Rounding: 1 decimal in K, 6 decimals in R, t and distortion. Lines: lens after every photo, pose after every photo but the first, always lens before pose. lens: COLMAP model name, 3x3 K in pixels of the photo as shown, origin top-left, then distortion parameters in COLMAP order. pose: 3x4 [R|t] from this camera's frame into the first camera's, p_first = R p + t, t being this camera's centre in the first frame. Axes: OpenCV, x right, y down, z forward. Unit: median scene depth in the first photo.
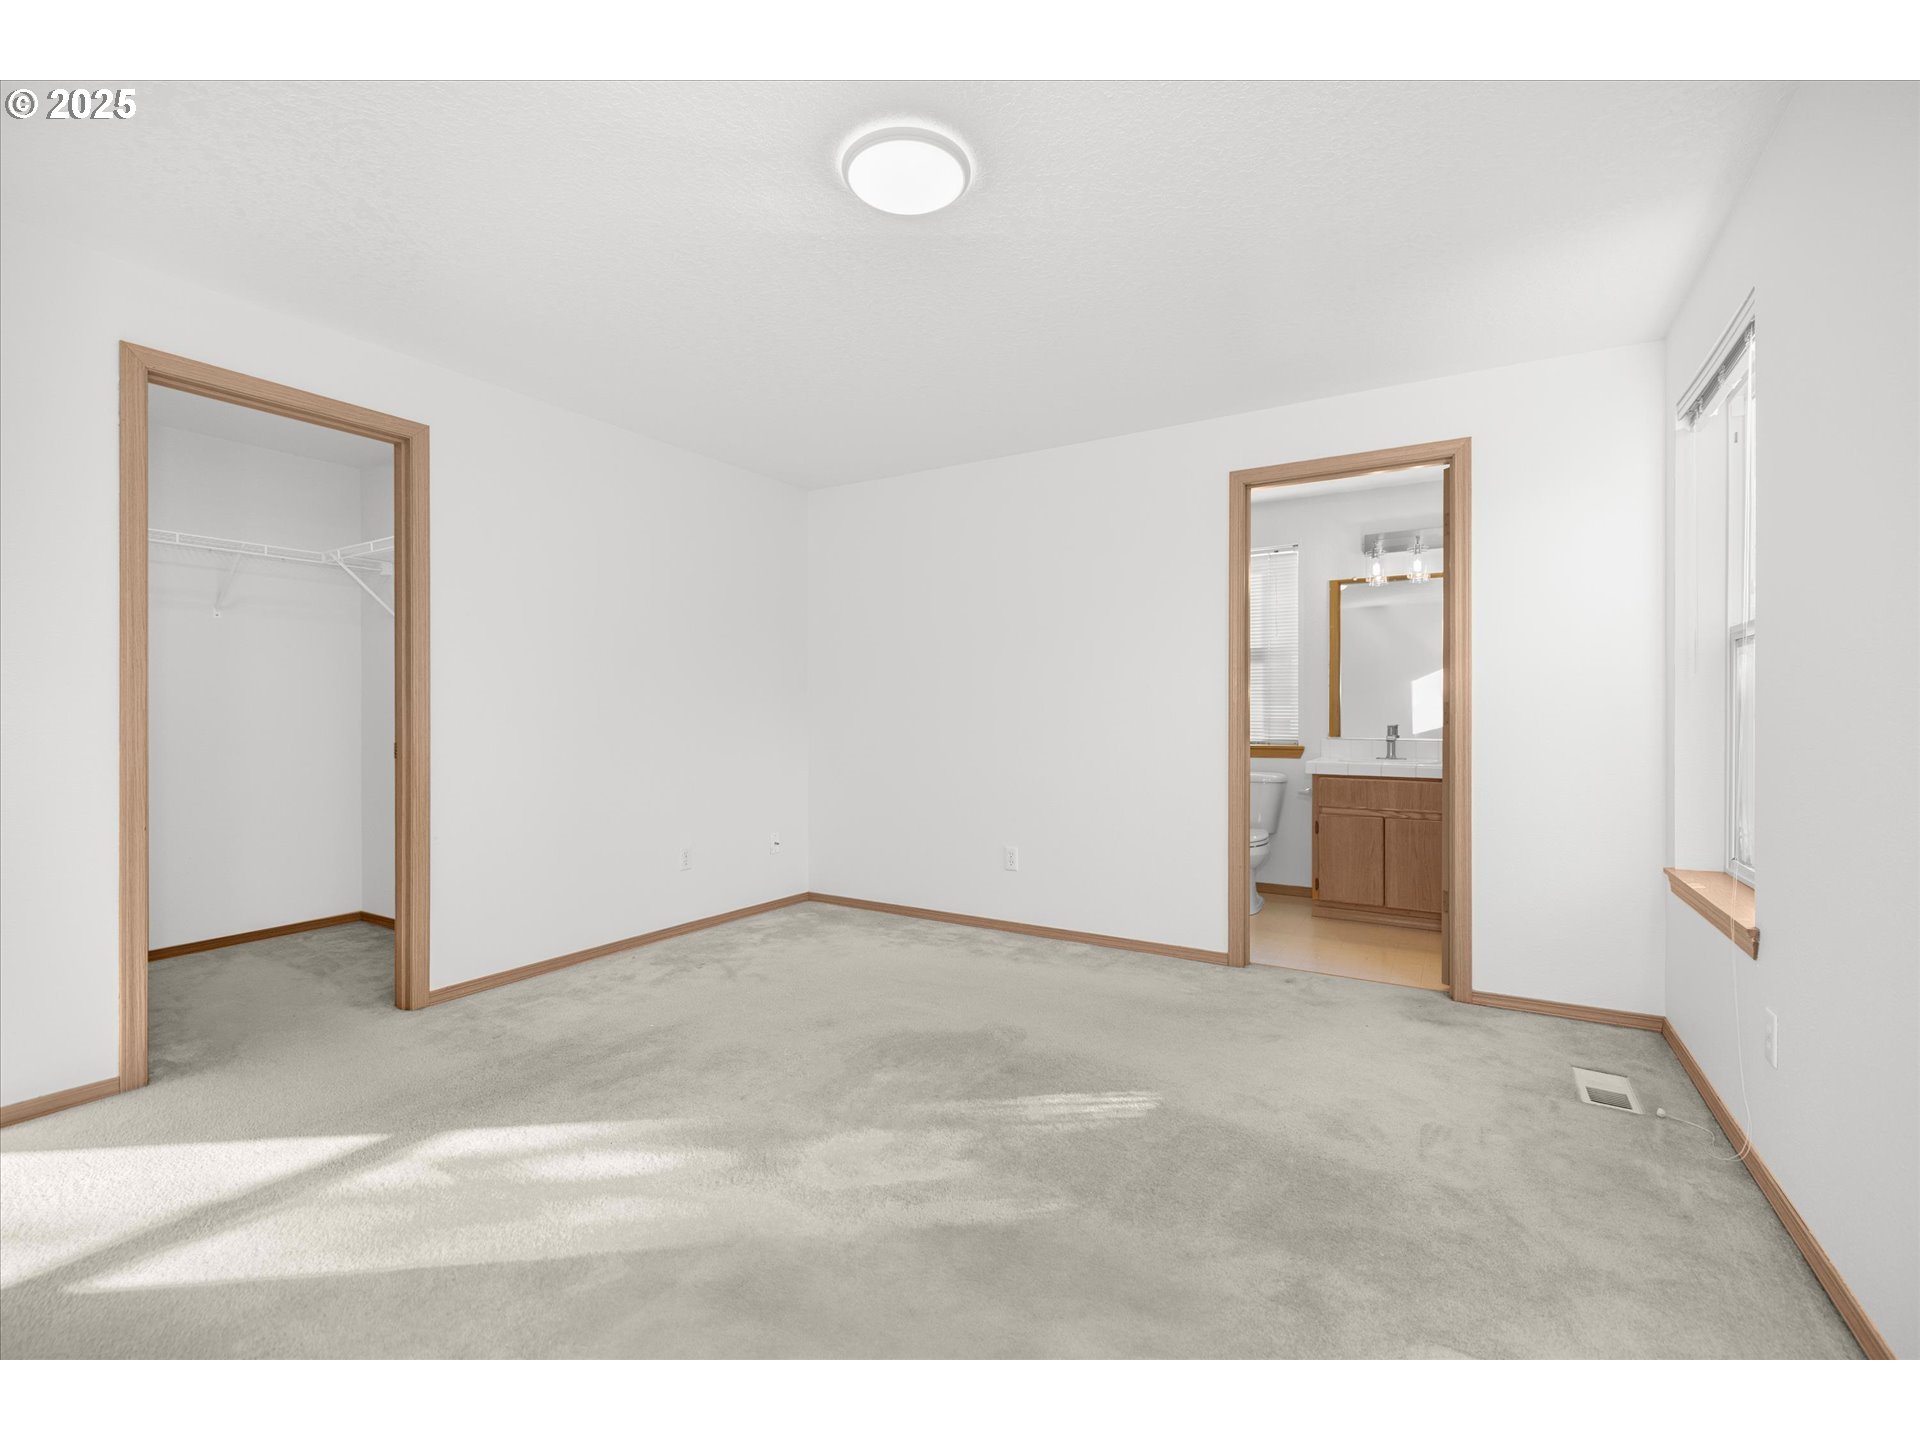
lens RADIAL K [[814.6, 0, 946.9], [0, 814.6, 730.6], [0, 0, 1]] dist [-0.006787, 0.000335]
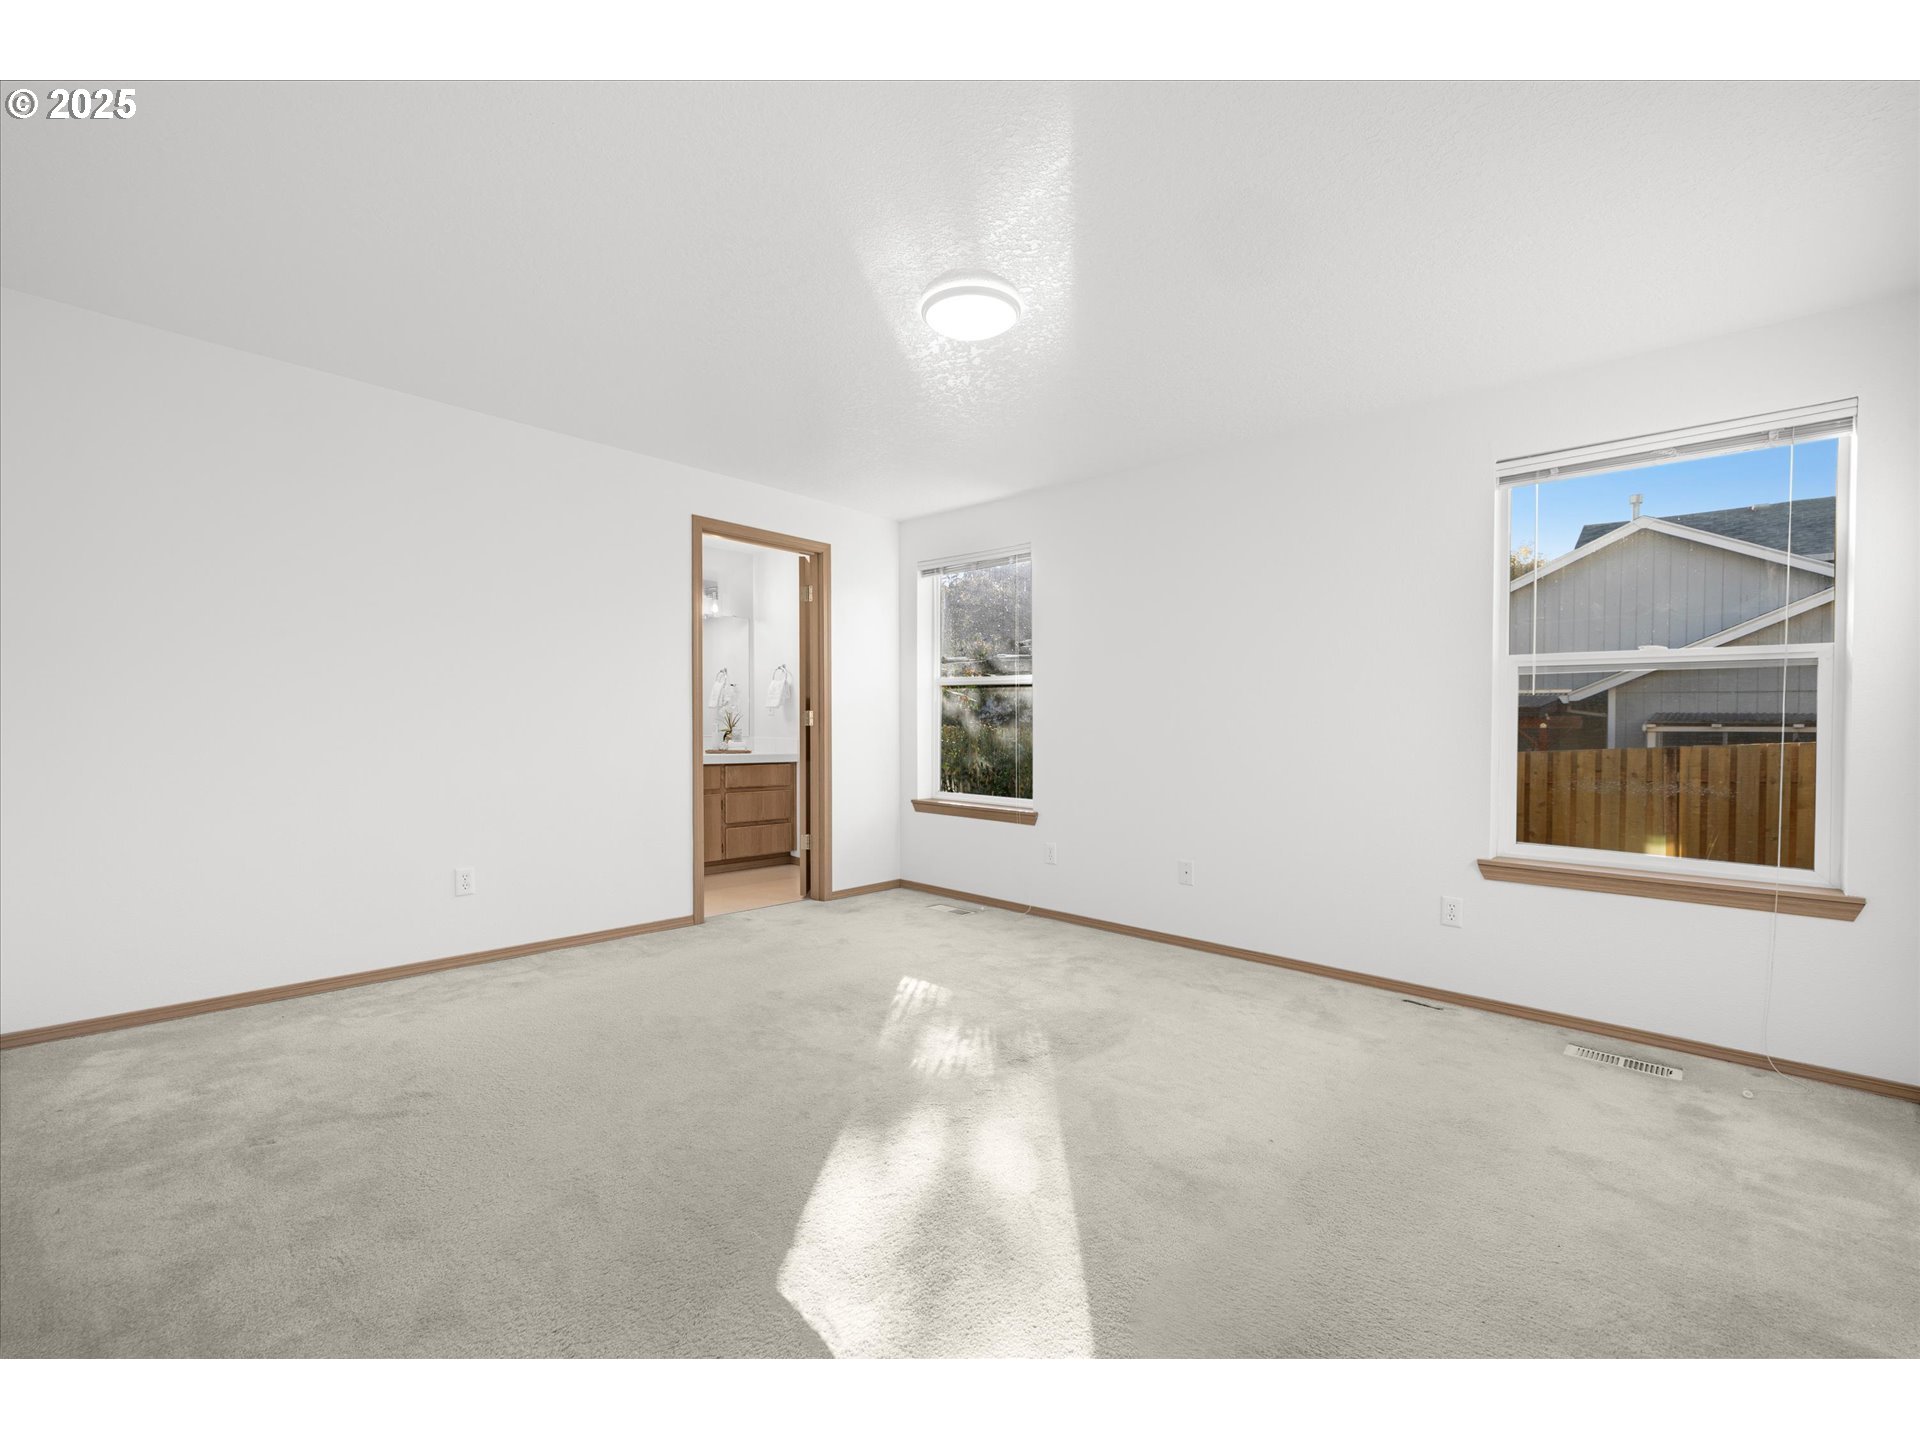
lens RADIAL K [[814.6, 0, 946.9], [0, 814.6, 730.6], [0, 0, 1]] dist [-0.006787, 0.000335]
pose [[0.207098, -0.014555, 0.978212, -0.760259], [-0.011916, 0.999778, 0.017399, -0.026277], [-0.978248, -0.015260, 0.206878, 0.386868]]
